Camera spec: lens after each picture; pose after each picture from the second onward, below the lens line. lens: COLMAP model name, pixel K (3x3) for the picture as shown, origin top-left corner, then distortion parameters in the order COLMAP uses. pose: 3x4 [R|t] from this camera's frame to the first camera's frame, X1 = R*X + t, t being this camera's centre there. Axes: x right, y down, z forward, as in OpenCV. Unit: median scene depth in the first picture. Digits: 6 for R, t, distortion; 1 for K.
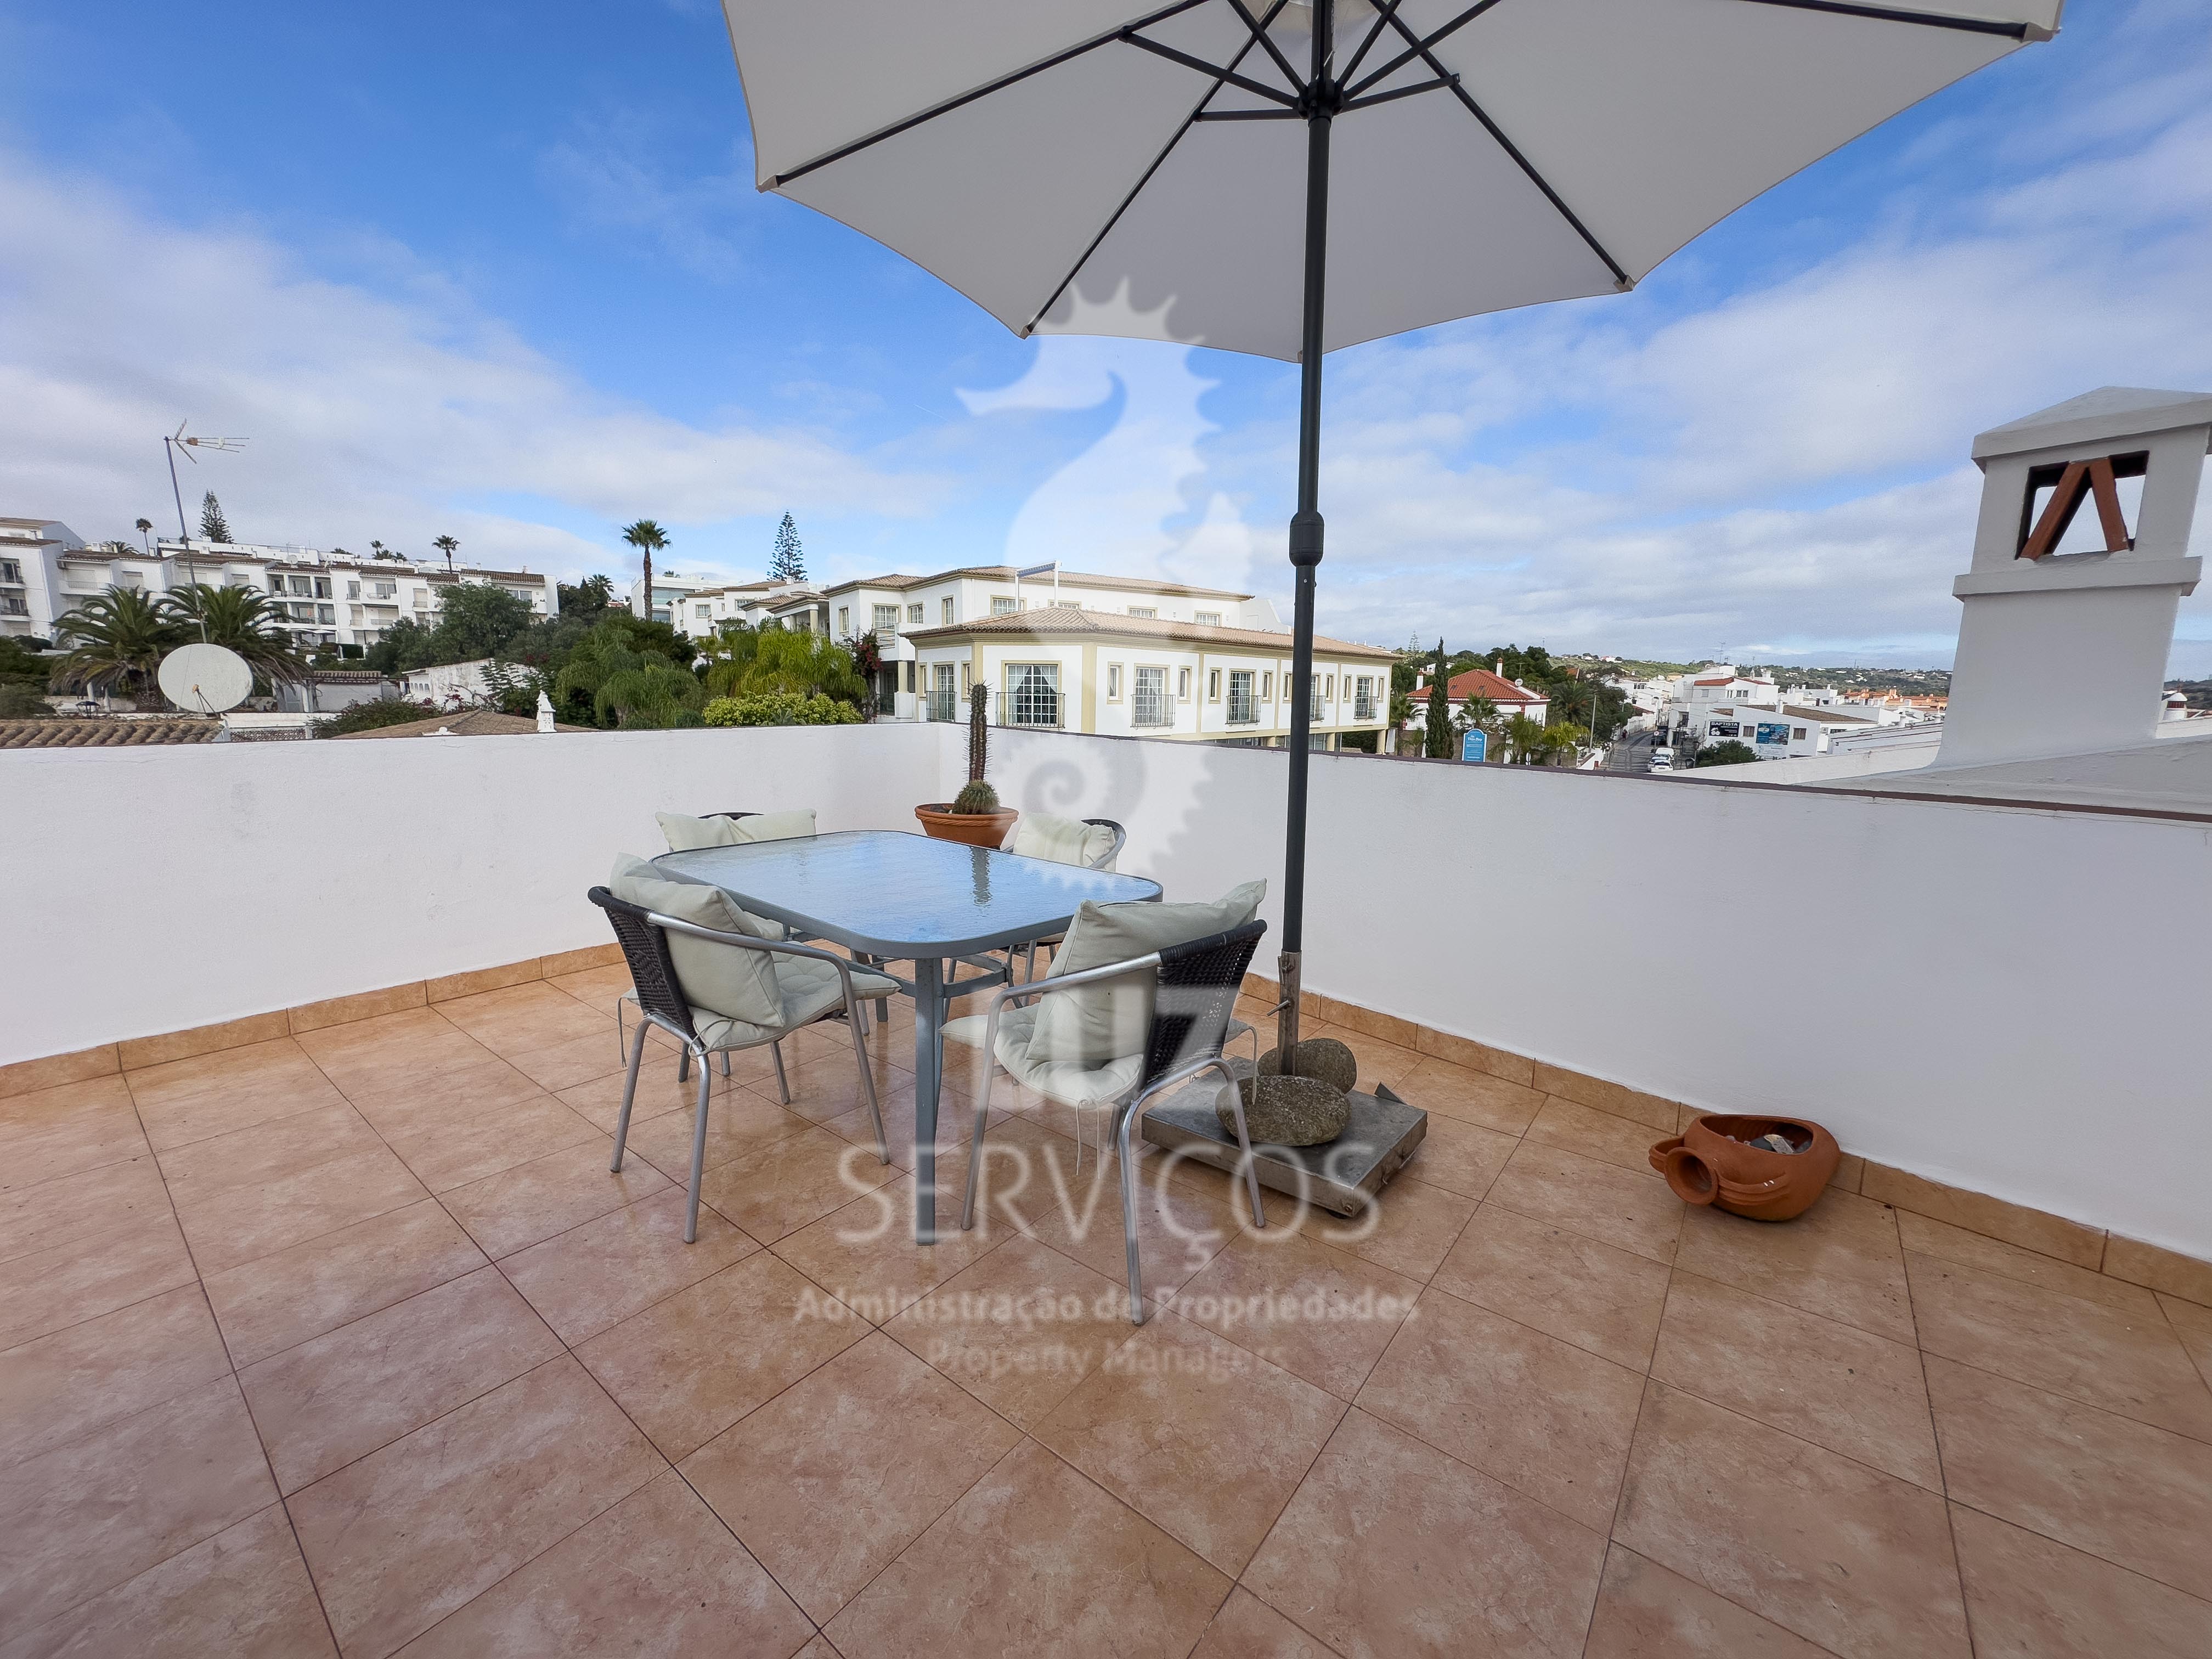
lens RADIAL K [[877.4, 0, 1104.3], [0, 877.4, 831.6], [0, 0, 1]] dist [-0.005312, 0.001473]
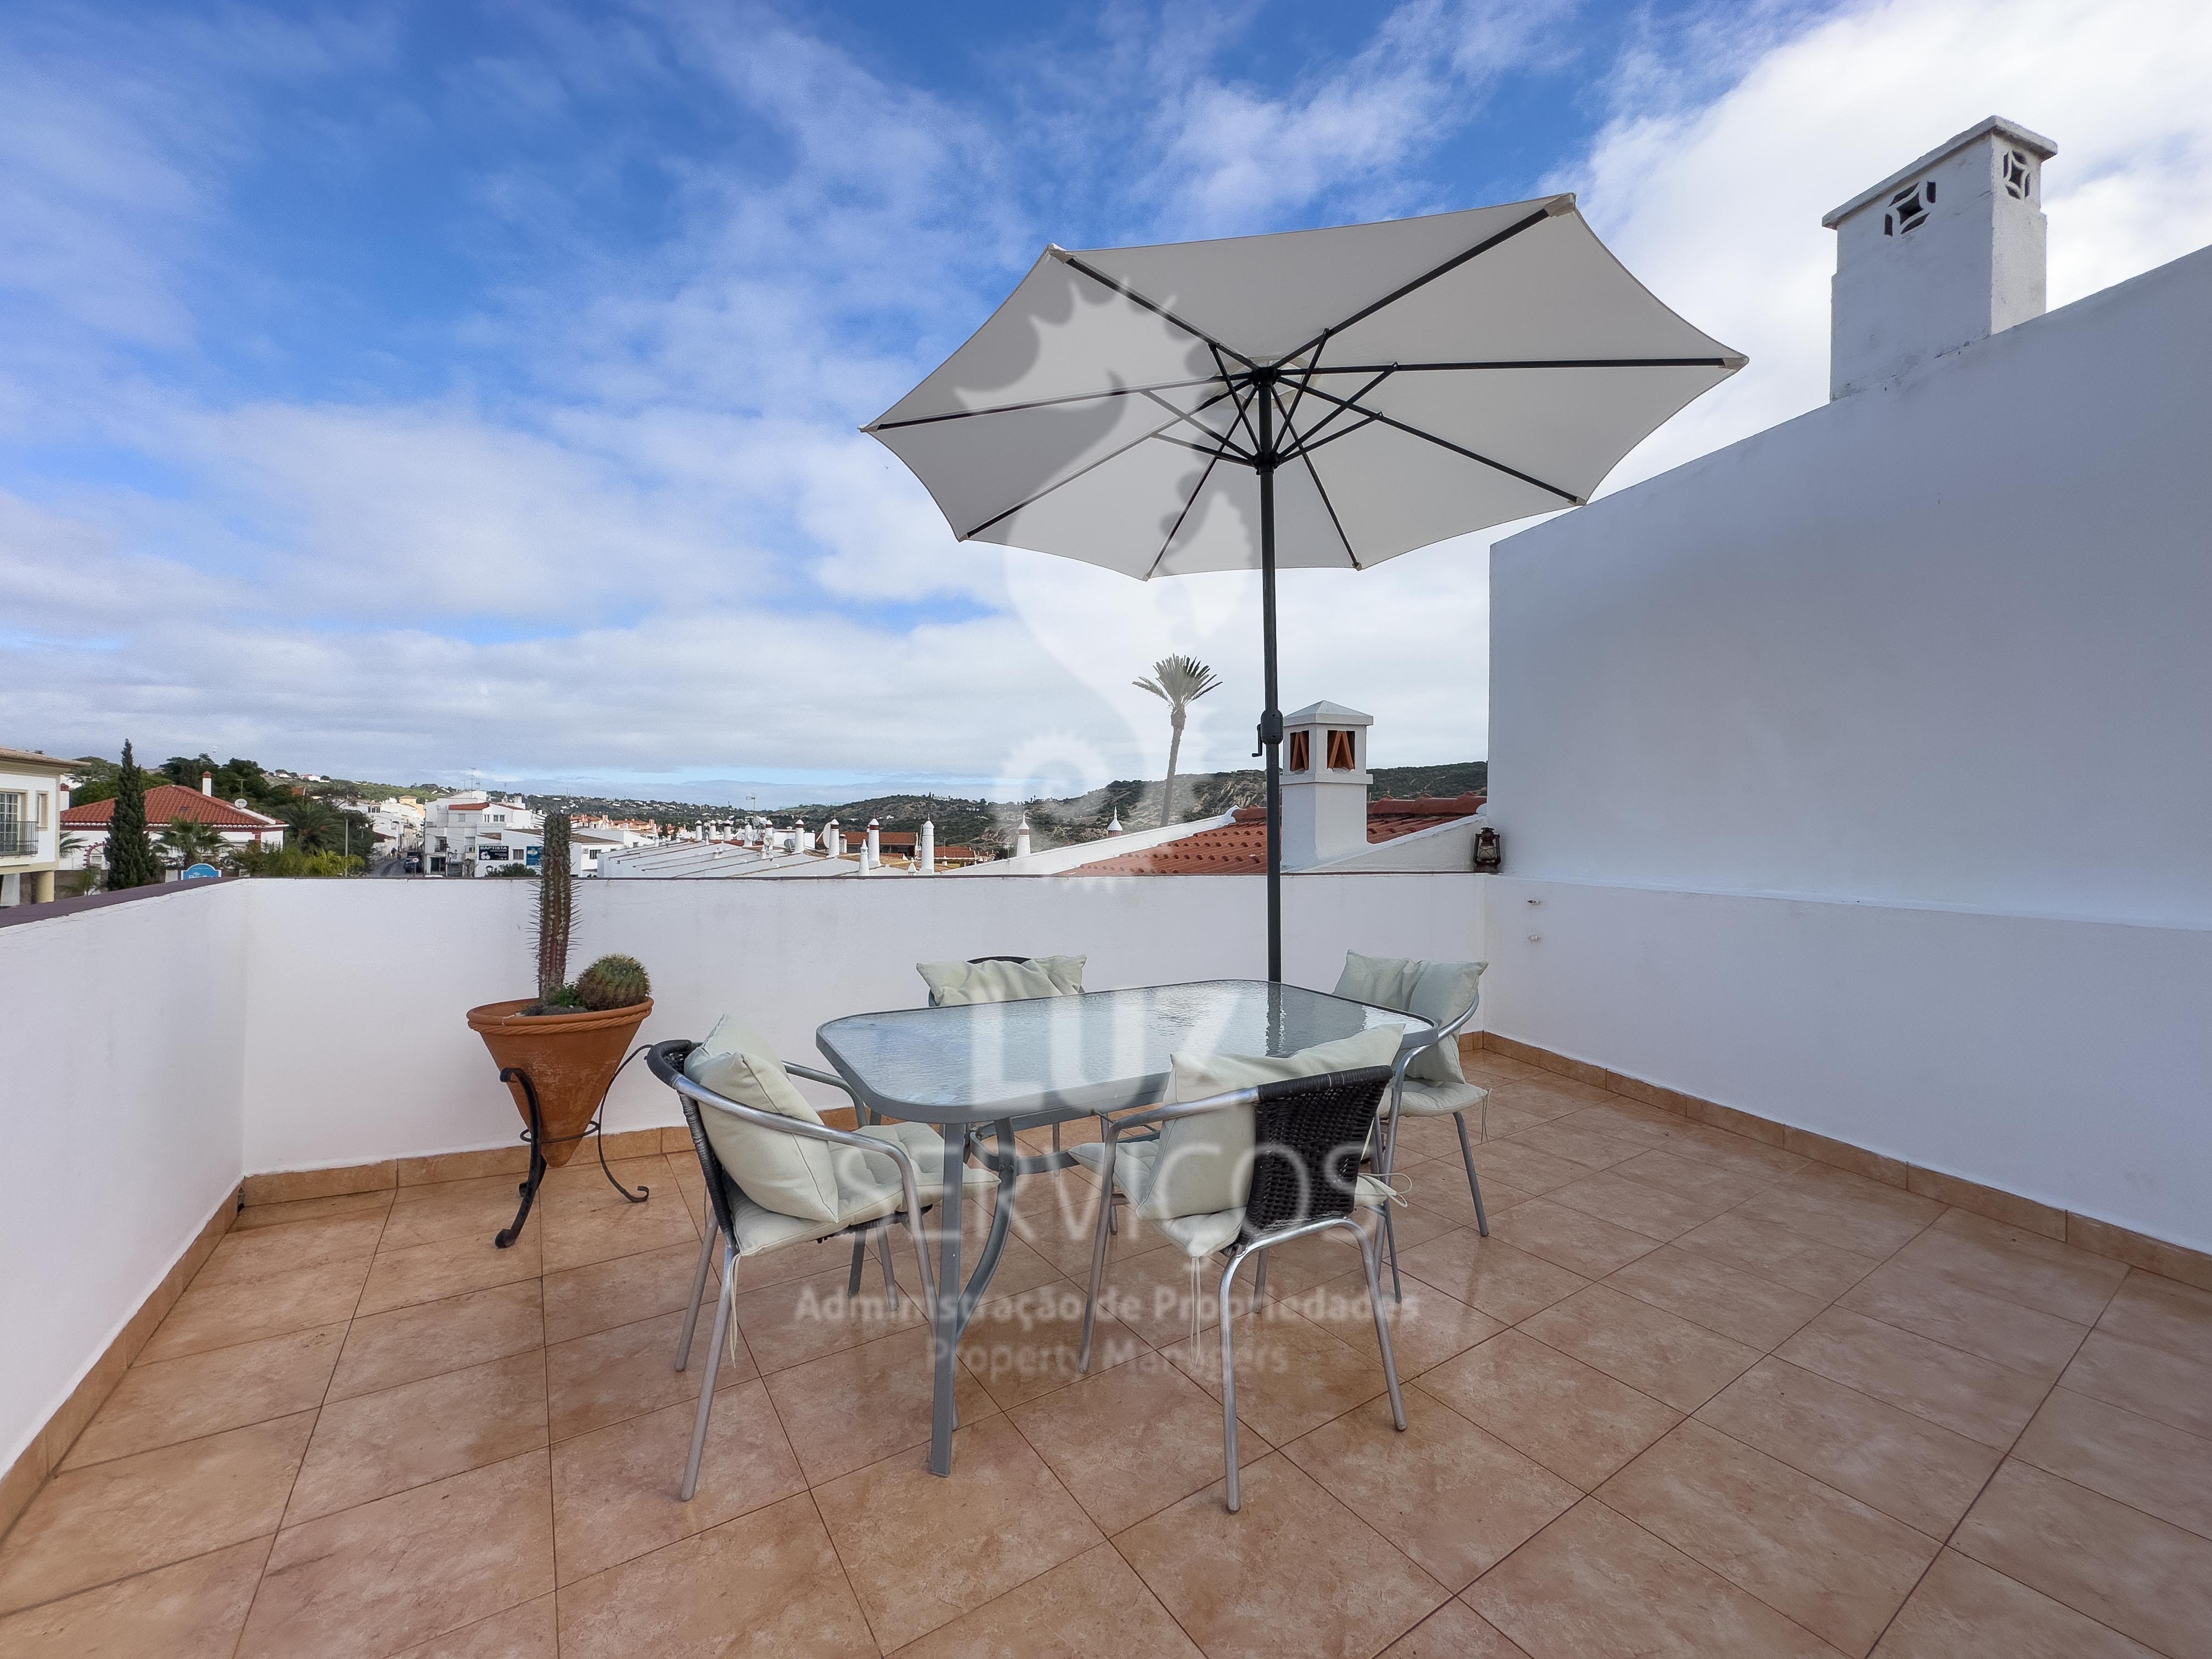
lens RADIAL K [[877.4, 0, 1106.7], [0, 877.4, 812.3], [0, 0, 1]] dist [-0.005312, 0.001473]
pose [[0.315218, 0.010521, 0.948961, -0.067292], [0.143376, 0.987933, -0.058579, -0.007353], [-0.938126, 0.154523, 0.309906, 0.042245]]
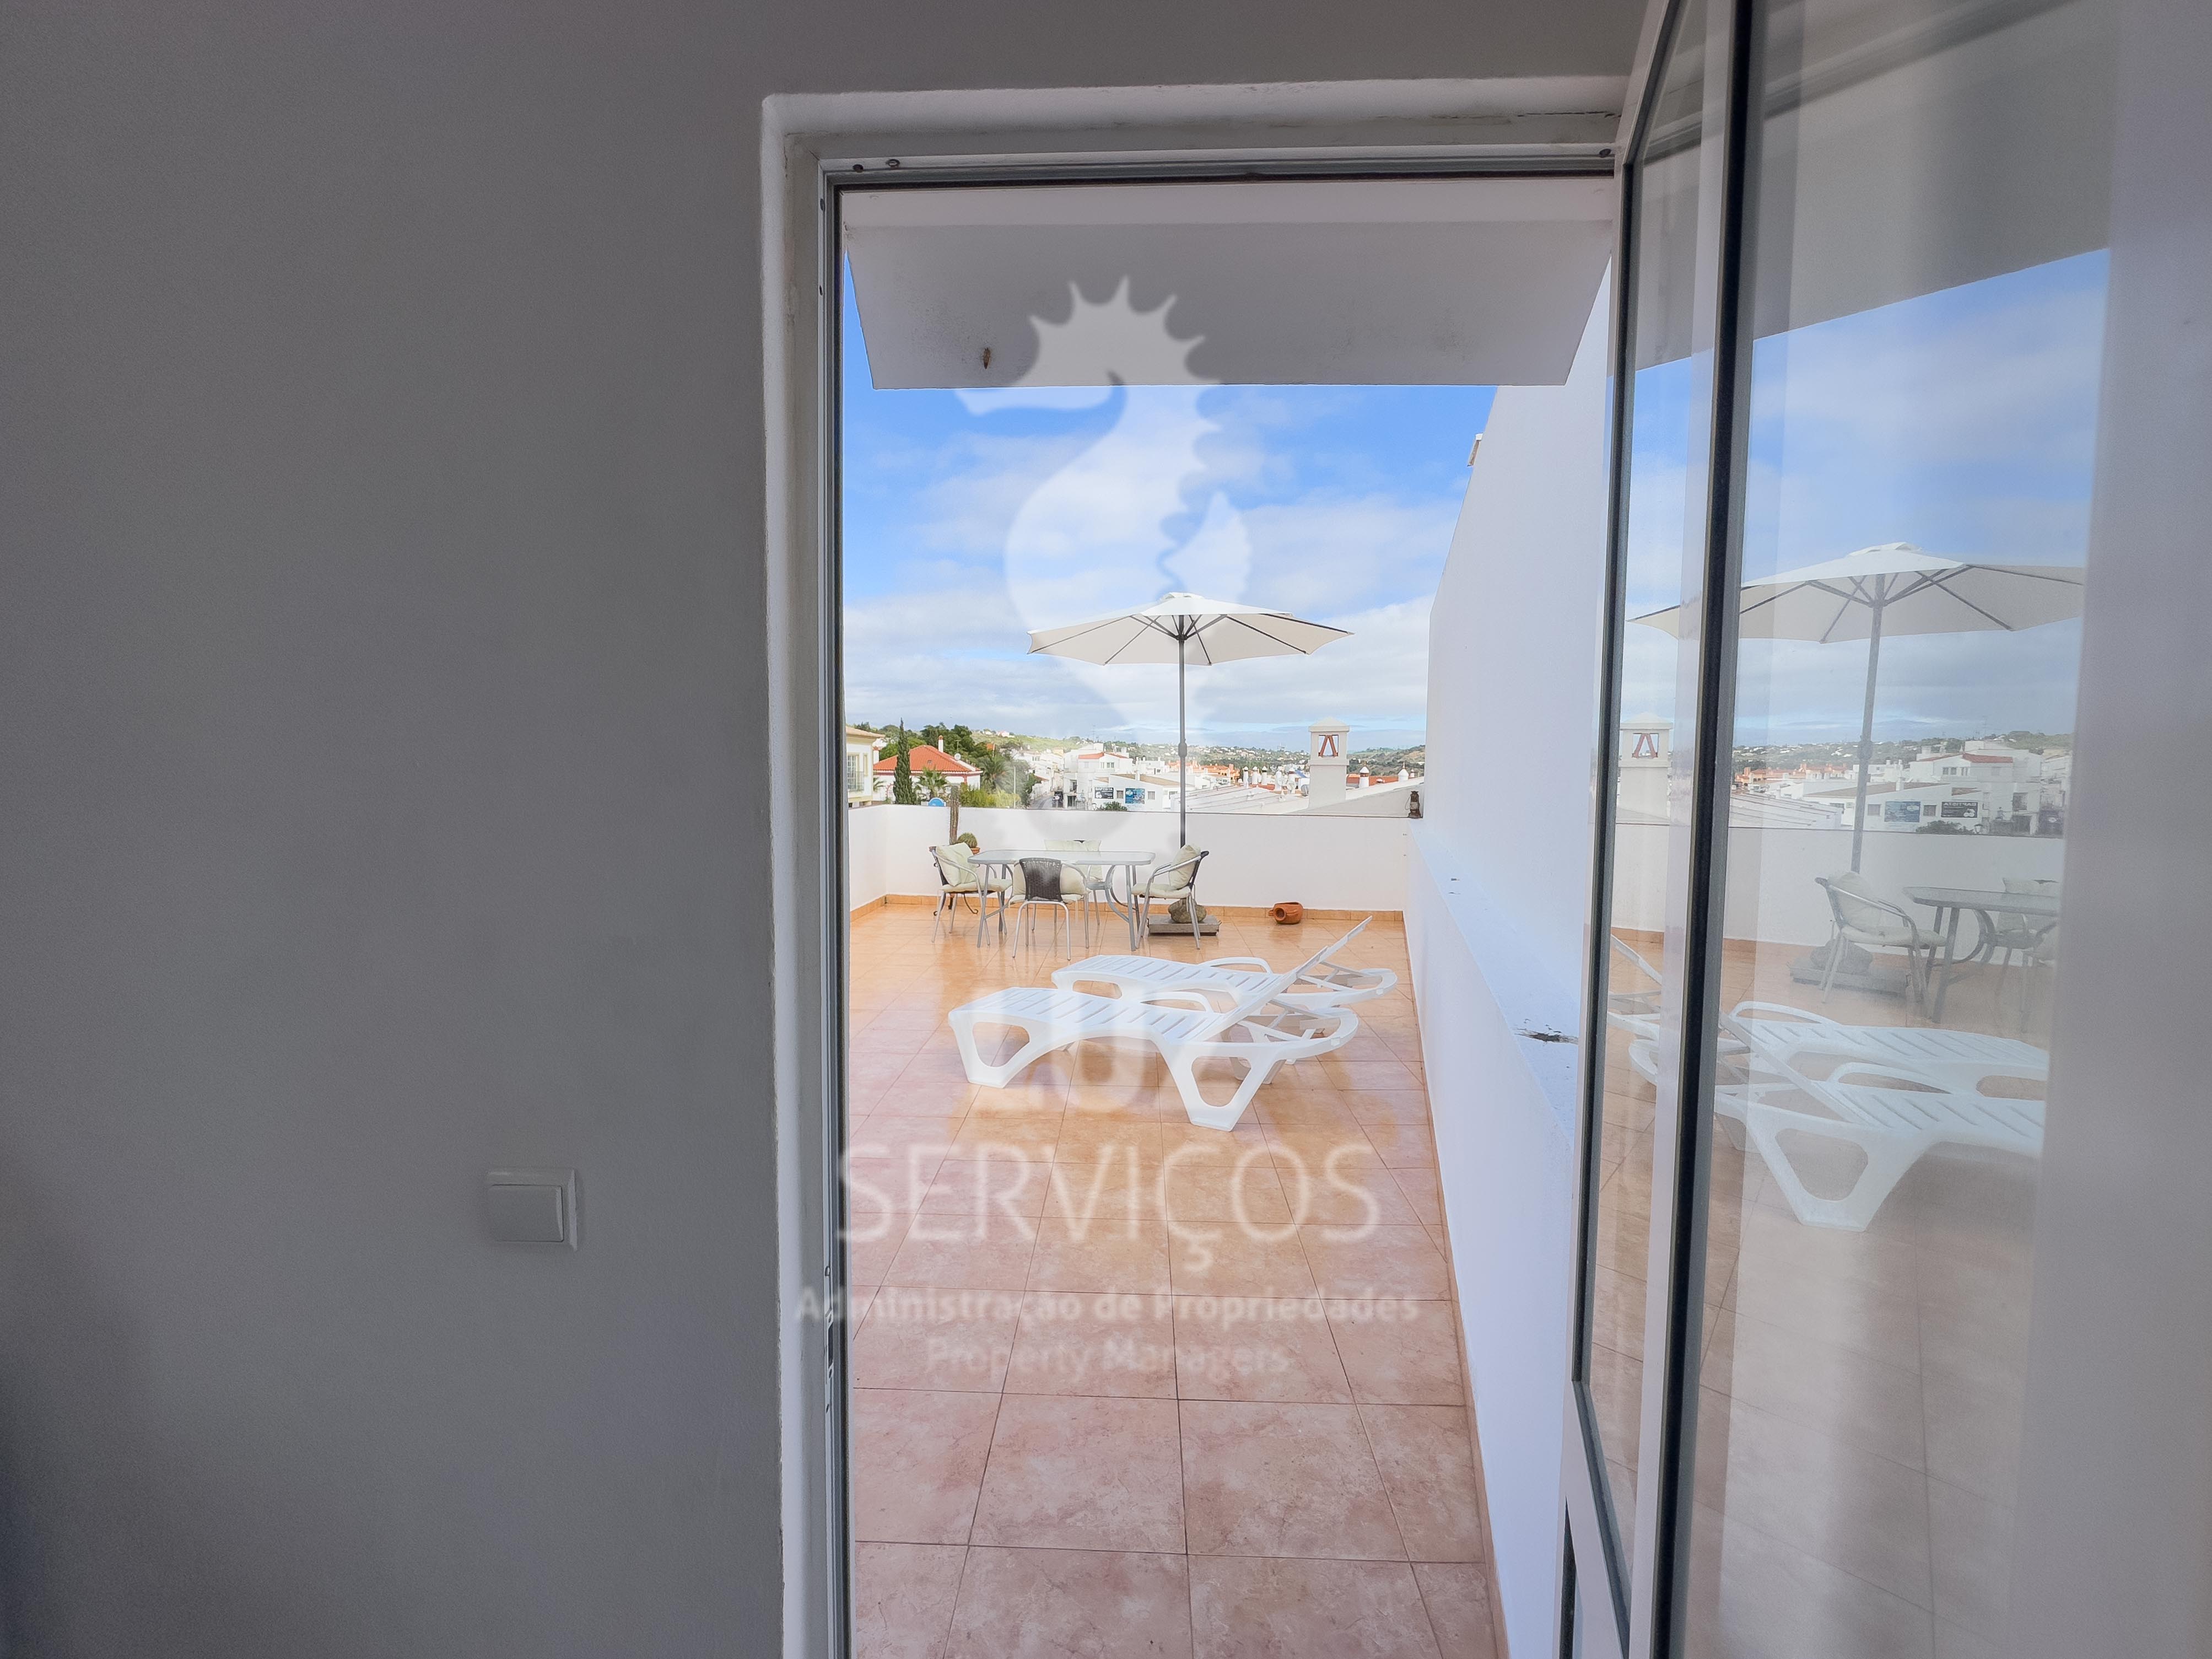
lens RADIAL K [[877.4, 0, 1111.2], [0, 877.4, 826.2], [0, 0, 1]] dist [-0.005312, 0.001473]
pose [[0.805726, -0.044160, 0.590640, -0.108818], [0.094806, 0.993974, -0.055015, 0.007305], [-0.584652, 0.100323, 0.805058, -0.085501]]
